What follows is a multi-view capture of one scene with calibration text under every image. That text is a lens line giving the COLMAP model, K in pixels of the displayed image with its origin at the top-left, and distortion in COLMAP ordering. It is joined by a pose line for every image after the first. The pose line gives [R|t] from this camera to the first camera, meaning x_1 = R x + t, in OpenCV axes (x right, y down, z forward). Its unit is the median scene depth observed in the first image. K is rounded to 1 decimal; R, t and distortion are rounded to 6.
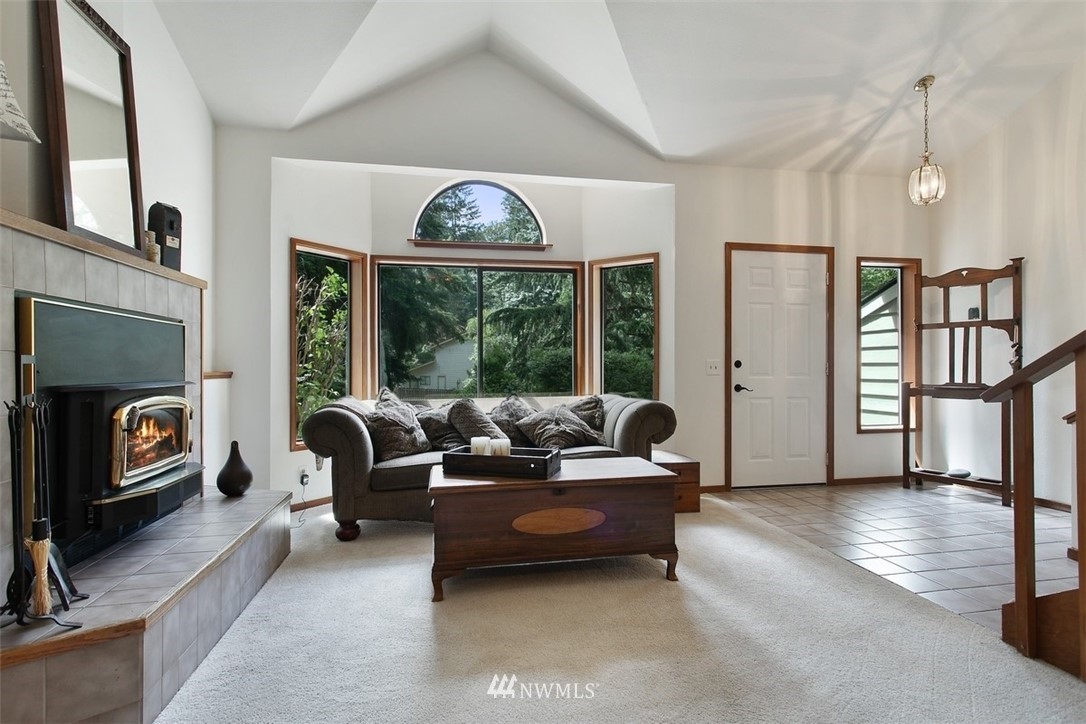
lens RADIAL K [[522.2, 0, 546.9], [0, 522.2, 365.7], [0, 0, 1]] dist [0.003075, 0.001299]
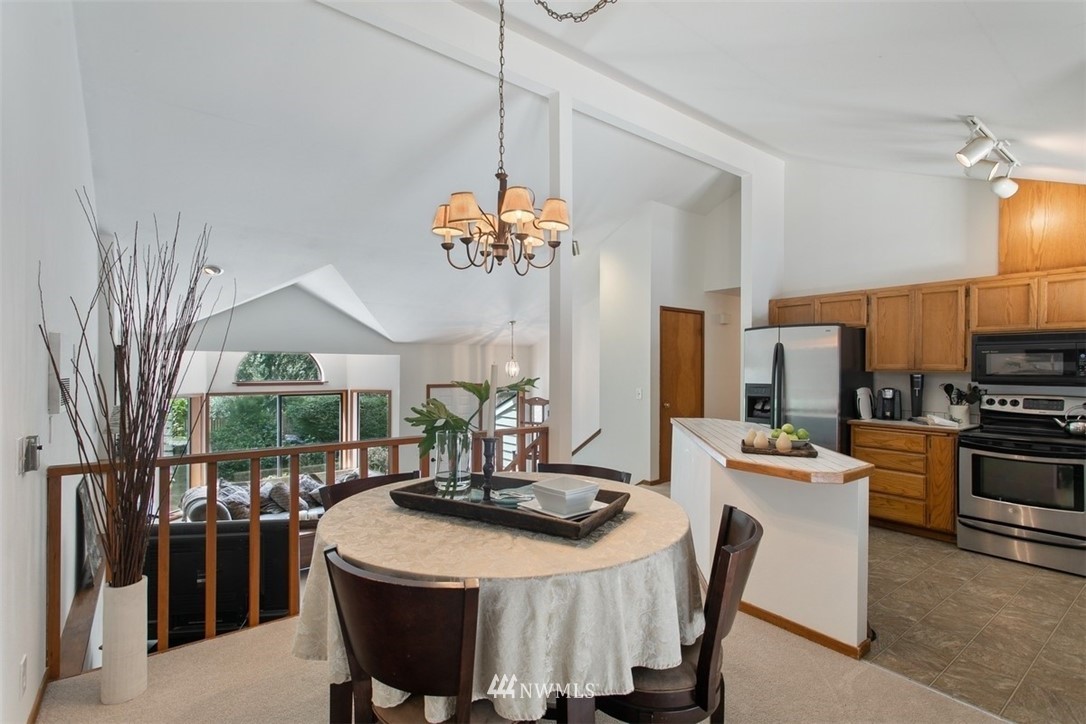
lens RADIAL K [[522.2, 0, 542.7], [0, 522.2, 365.9], [0, 0, 1]] dist [0.003075, 0.001299]
pose [[0.897769, 0.005604, 0.440430, -0.118657], [-0.005985, 0.999982, -0.000525, -0.301763], [-0.440425, -0.002165, 0.897787, -0.895184]]
